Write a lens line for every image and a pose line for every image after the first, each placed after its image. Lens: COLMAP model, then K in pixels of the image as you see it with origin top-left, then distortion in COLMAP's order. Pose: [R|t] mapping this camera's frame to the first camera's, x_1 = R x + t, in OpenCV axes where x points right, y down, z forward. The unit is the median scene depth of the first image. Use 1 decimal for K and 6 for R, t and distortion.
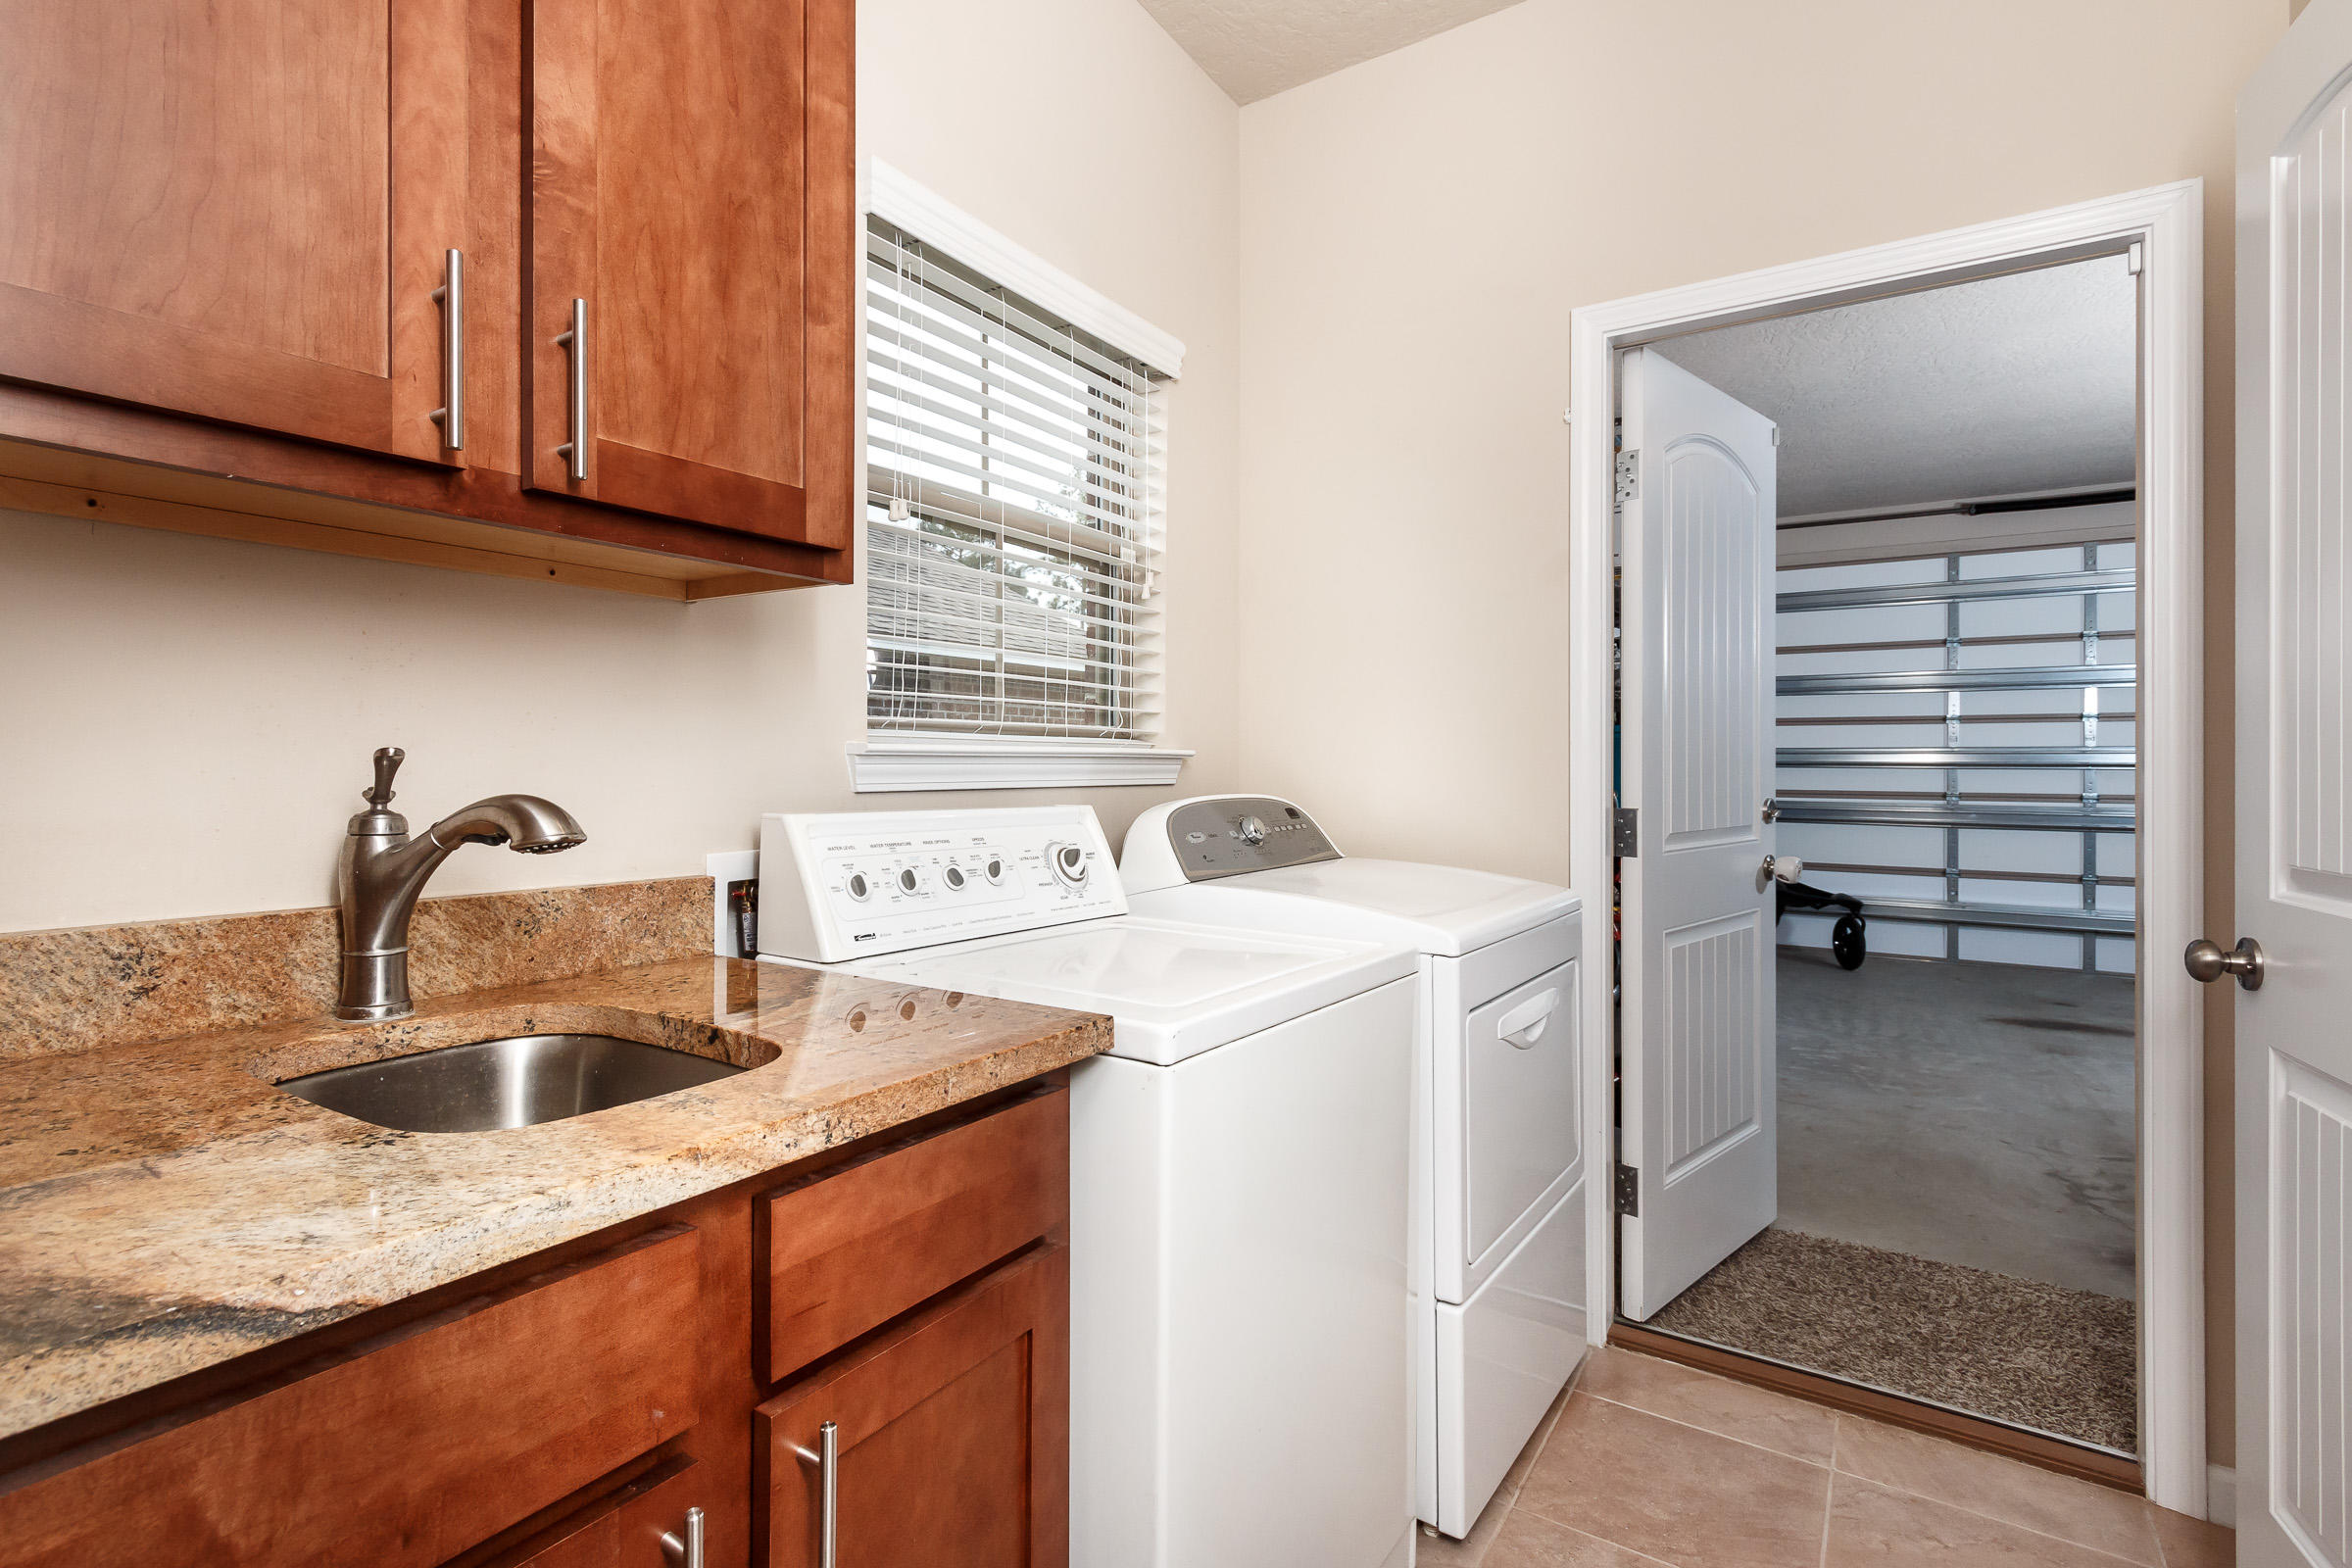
lens RADIAL K [[1068.9, 0, 1162.3], [0, 1068.9, 780.8], [0, 0, 1]] dist [0.008030, -0.000424]
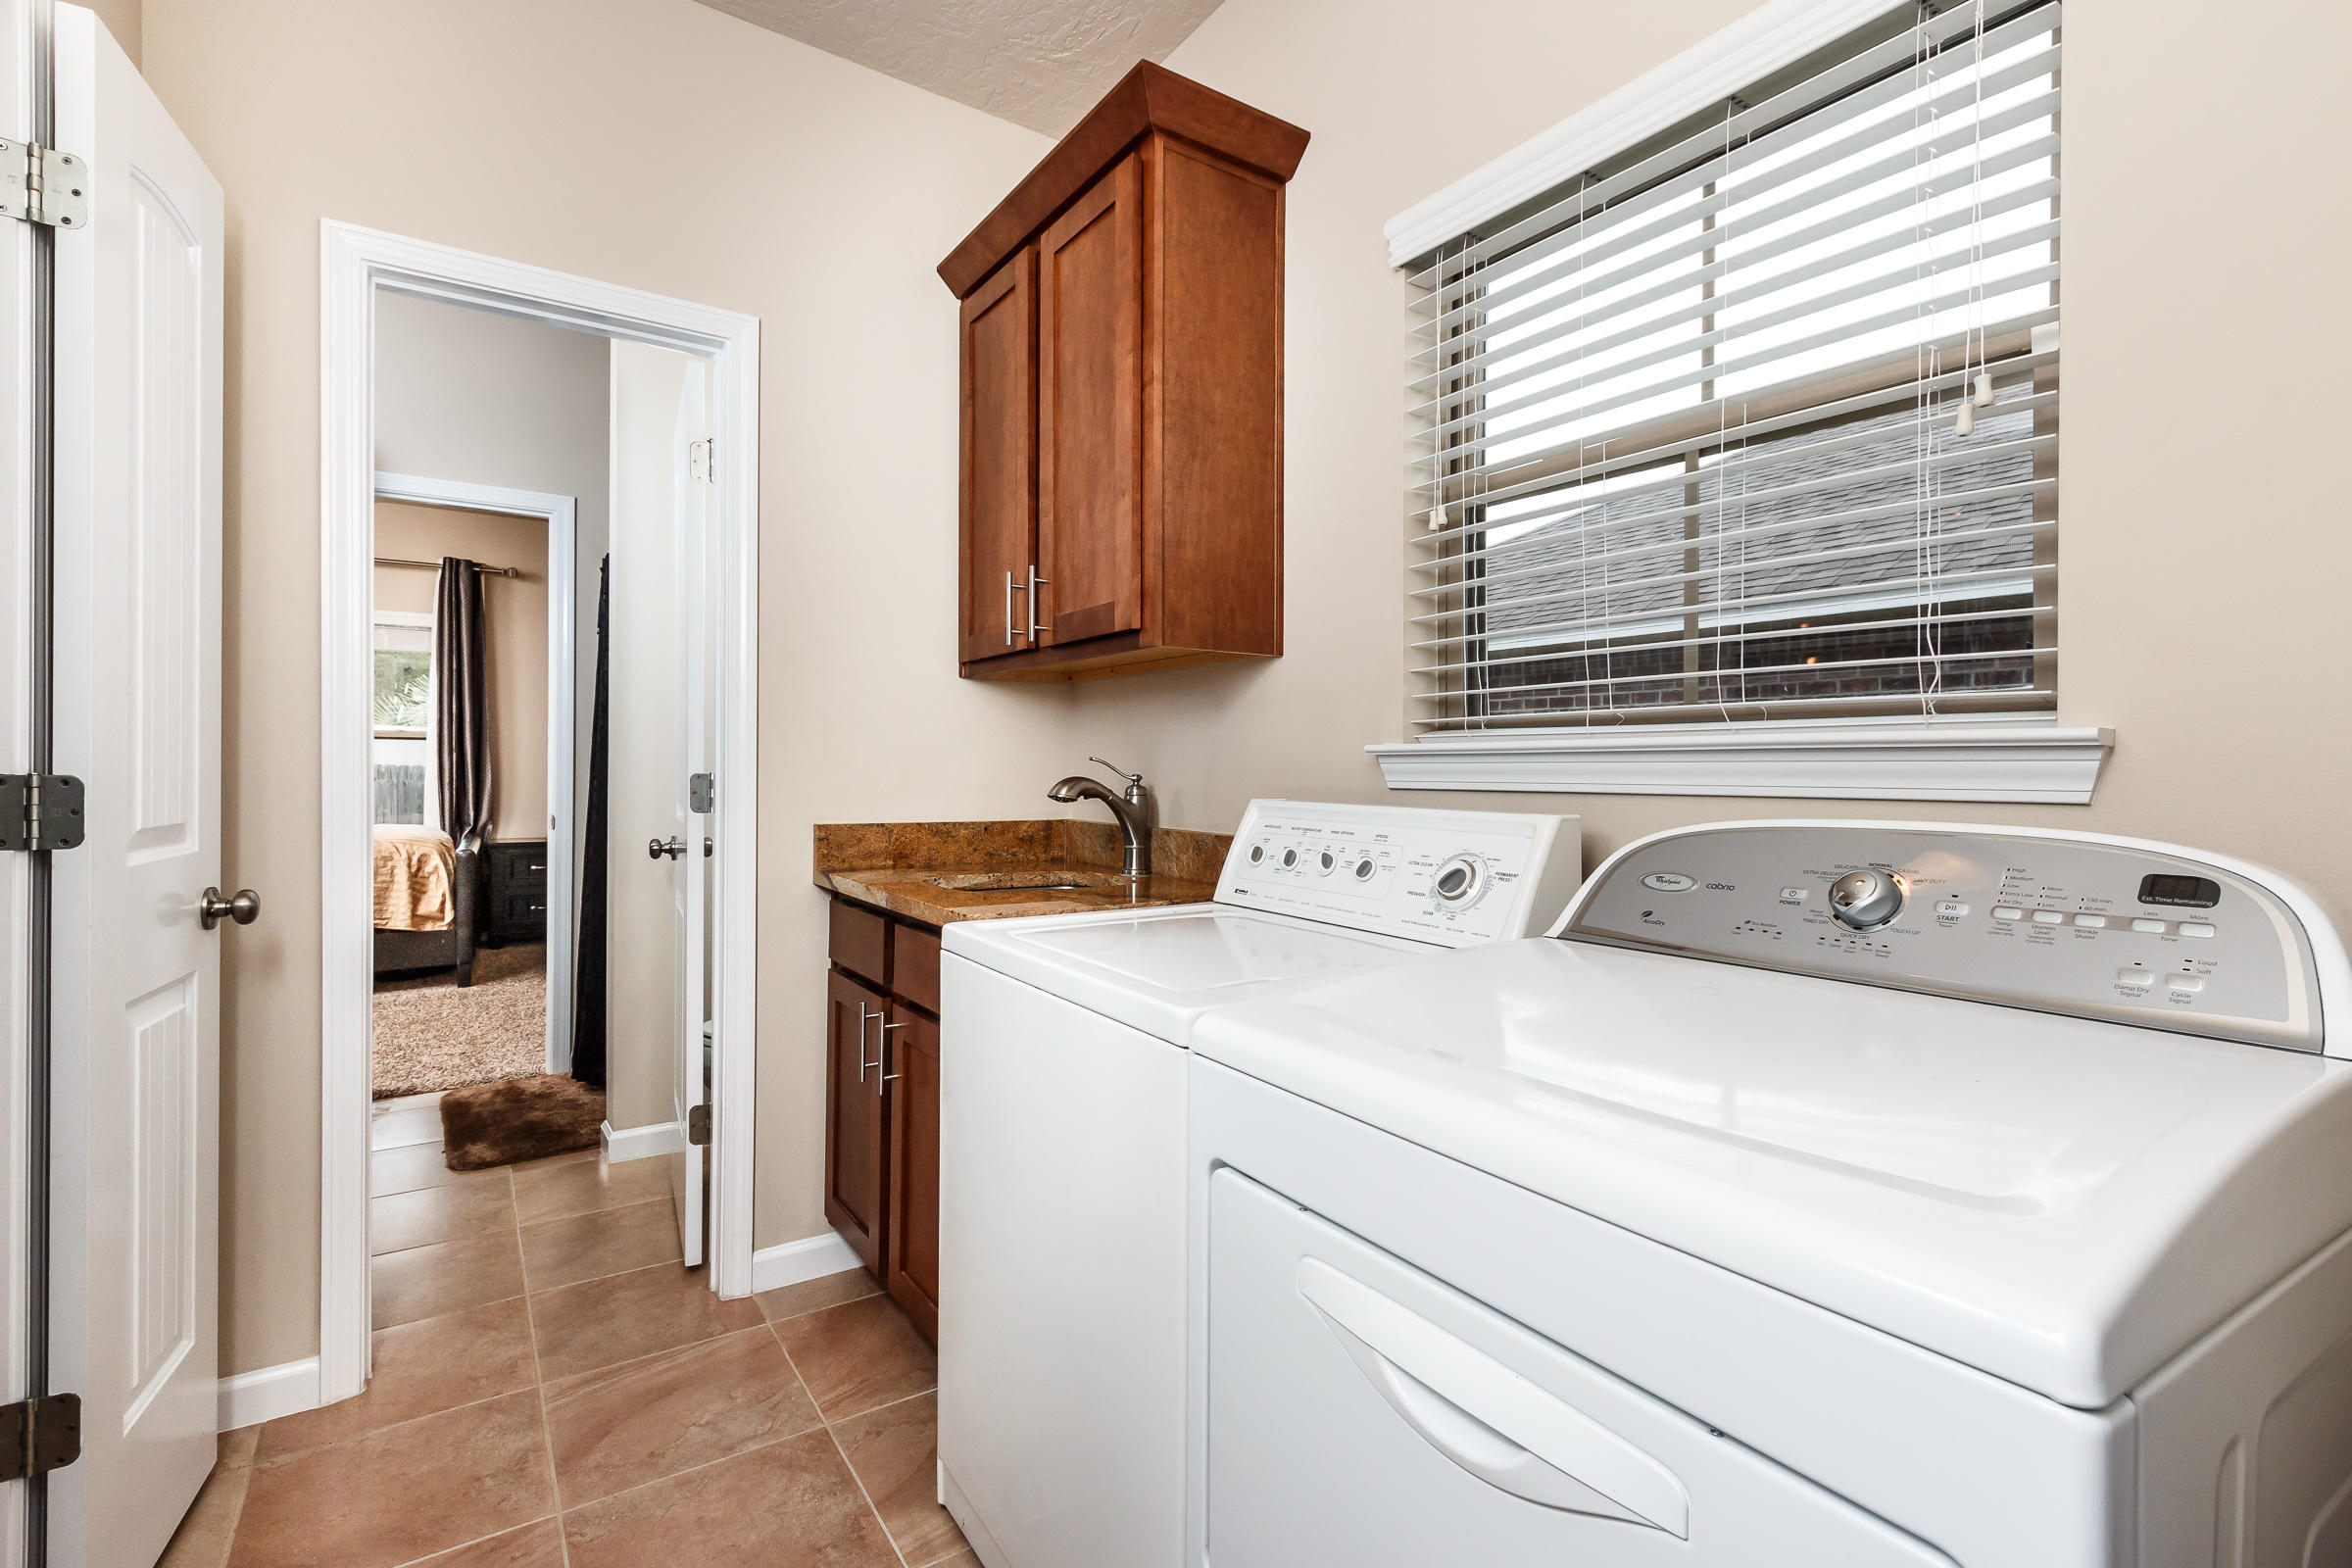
lens RADIAL K [[1068.9, 0, 1162.3], [0, 1068.9, 780.8], [0, 0, 1]] dist [0.008030, -0.000424]
pose [[-0.373698, 0.005638, -0.927533, 0.856064], [-0.020702, 0.999682, 0.014417, -0.008328], [0.927319, 0.024590, -0.373463, 1.201176]]
